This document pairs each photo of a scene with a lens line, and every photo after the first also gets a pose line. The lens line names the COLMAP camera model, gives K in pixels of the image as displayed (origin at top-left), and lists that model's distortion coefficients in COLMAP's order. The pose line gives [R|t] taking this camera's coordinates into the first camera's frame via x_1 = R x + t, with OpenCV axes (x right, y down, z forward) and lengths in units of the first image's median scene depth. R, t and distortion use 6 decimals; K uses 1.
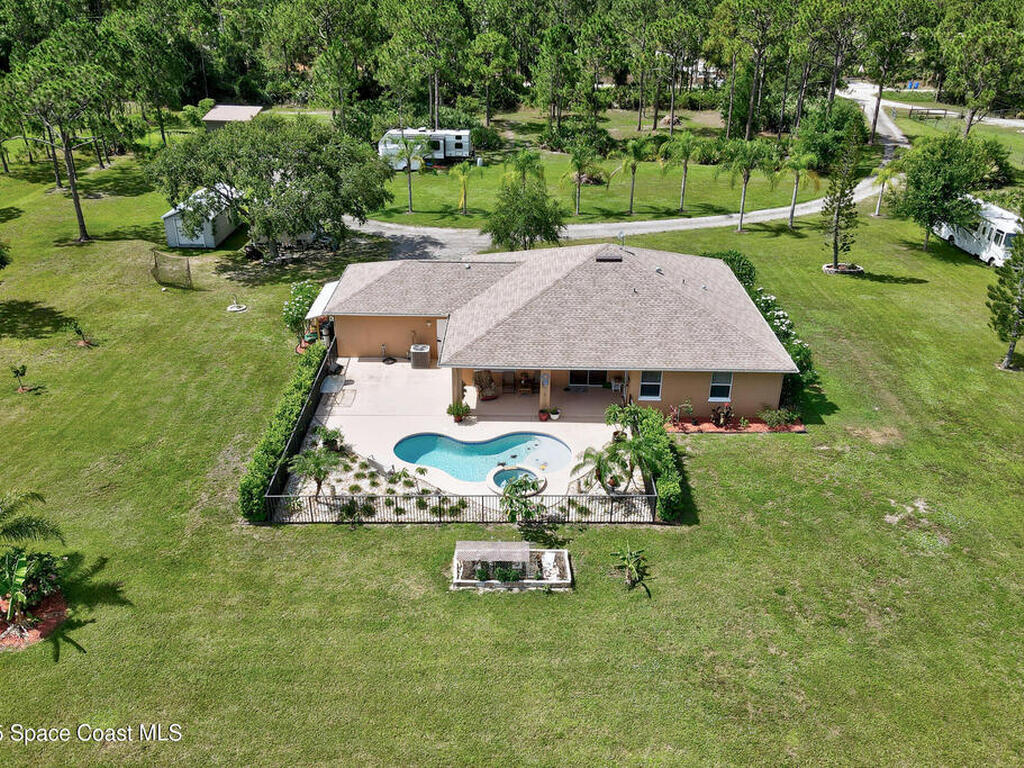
lens RADIAL K [[874.4, 0, 508.8], [0, 874.4, 384.6], [0, 0, 1]] dist [0.009296, 0.020350]
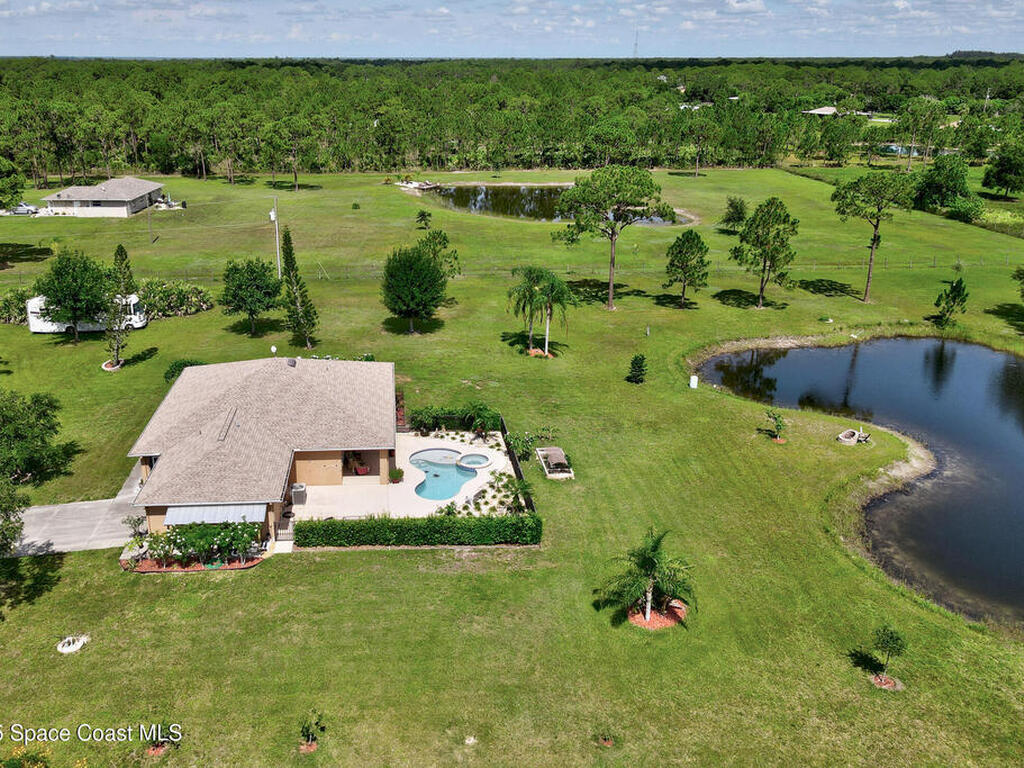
lens RADIAL K [[898.9, 0, 458.4], [0, 898.9, 383.8], [0, 0, 1]] dist [0.002716, 0.016690]
pose [[-0.086752, -0.355079, 0.930802, -1.560379], [0.437909, 0.825628, 0.355772, -0.642048], [-0.894824, 0.438471, 0.083867, 0.861093]]
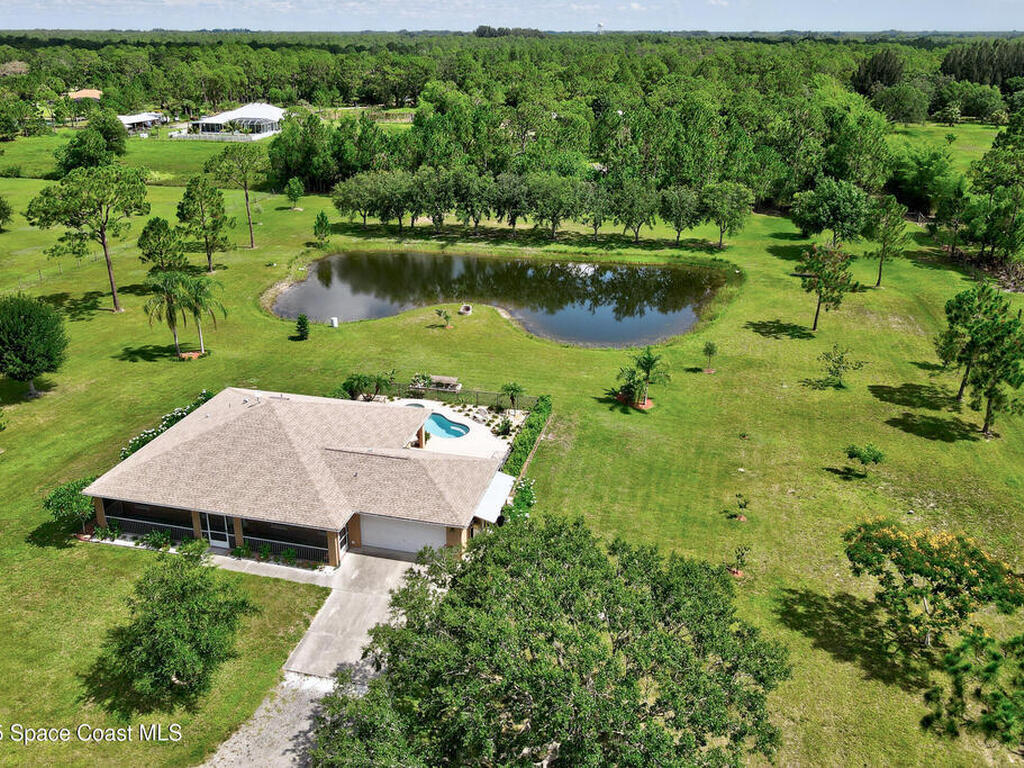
lens RADIAL K [[834.1, 0, 516.5], [0, 834.1, 379.9], [0, 0, 1]] dist [0.001417, 0.017769]
pose [[-0.976319, -0.100067, 0.191803, -0.579547], [0.078637, 0.661796, 0.745548, -1.329435], [-0.201539, 0.742975, -0.638255, 2.162473]]
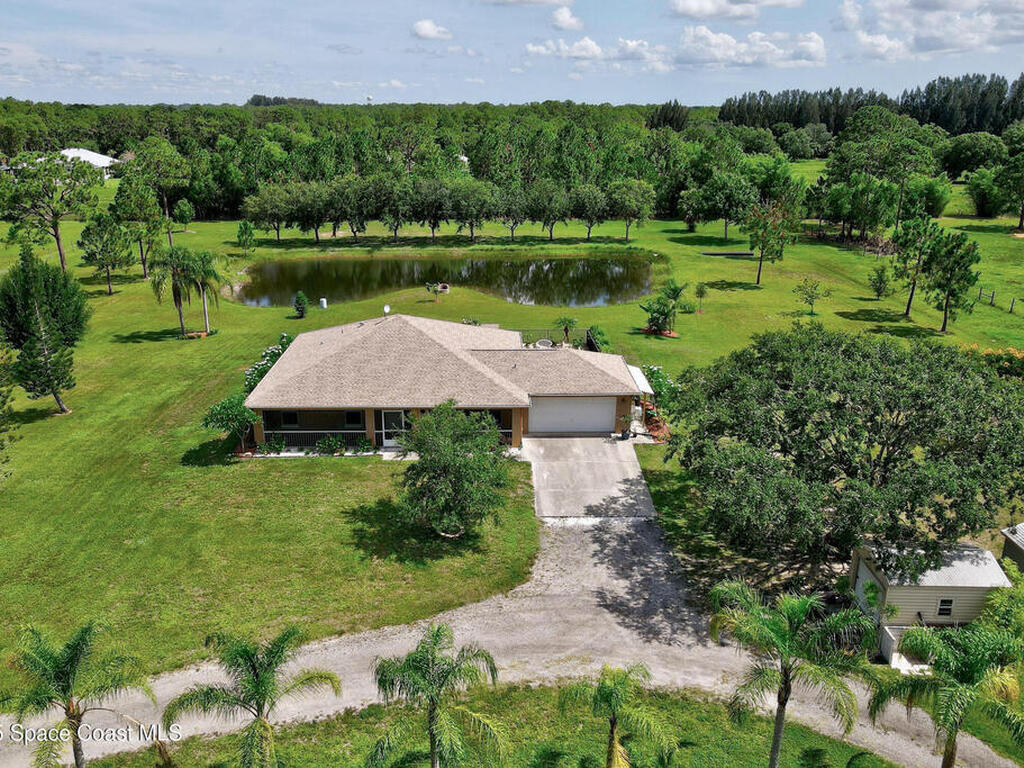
lens RADIAL K [[833.1, 0, 512.0], [0, 833.1, 384.0], [0, 0, 1]] dist [0.035183, 0.000987]
pose [[-0.999202, -0.000248, -0.039929, -0.000989], [-0.028173, 0.713006, 0.700591, -1.208433], [0.028296, 0.701158, -0.712445, 2.511348]]
